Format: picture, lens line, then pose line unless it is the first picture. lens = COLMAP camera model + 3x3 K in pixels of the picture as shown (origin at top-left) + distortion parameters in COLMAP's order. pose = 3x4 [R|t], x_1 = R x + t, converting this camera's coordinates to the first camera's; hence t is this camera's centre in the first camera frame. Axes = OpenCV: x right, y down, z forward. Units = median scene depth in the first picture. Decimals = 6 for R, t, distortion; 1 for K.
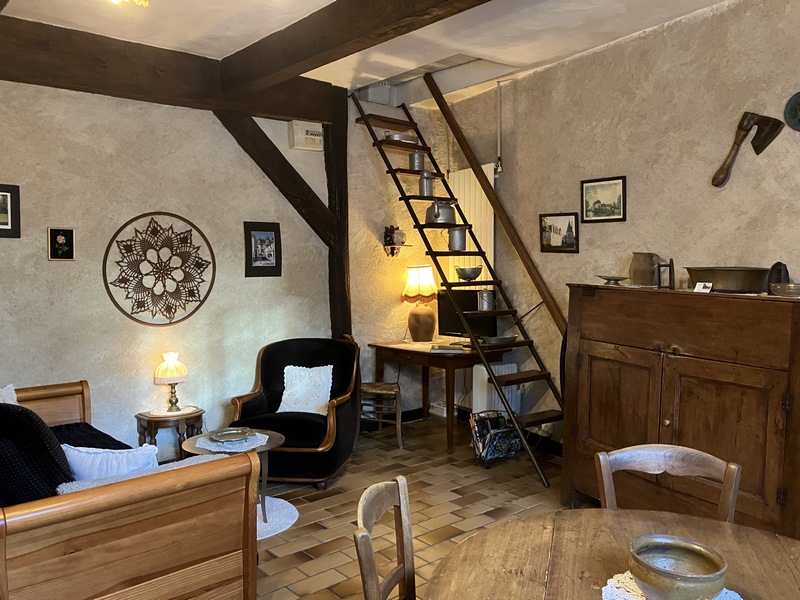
lens RADIAL K [[663.3, 0, 396.4], [0, 663.3, 300.4], [0, 0, 1]] dist [0.004122, -0.015061]
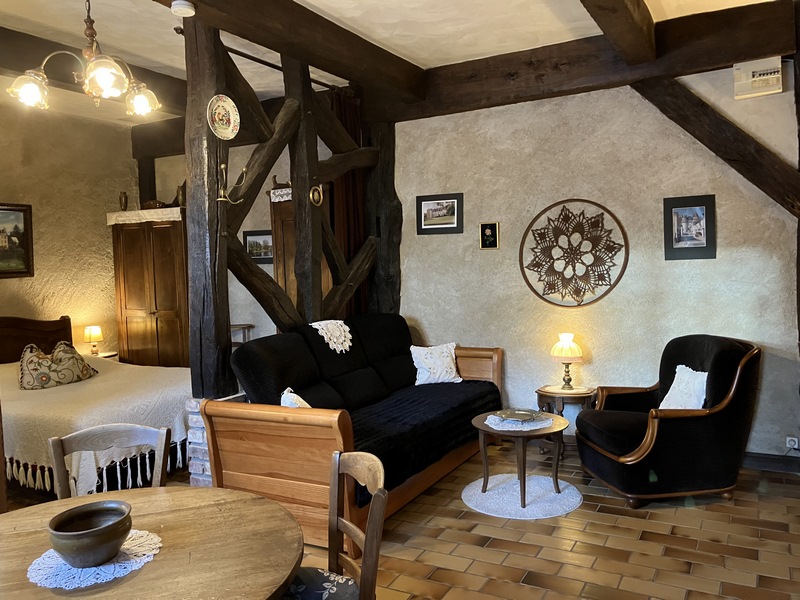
lens RADIAL K [[663.3, 0, 397.0], [0, 663.3, 299.8], [0, 0, 1]] dist [0.004122, -0.015061]
pose [[0.324740, 0.057791, -0.944036, 0.556026], [-0.011587, 0.998300, 0.057127, -0.031423], [0.945732, -0.007613, 0.324858, 0.397913]]
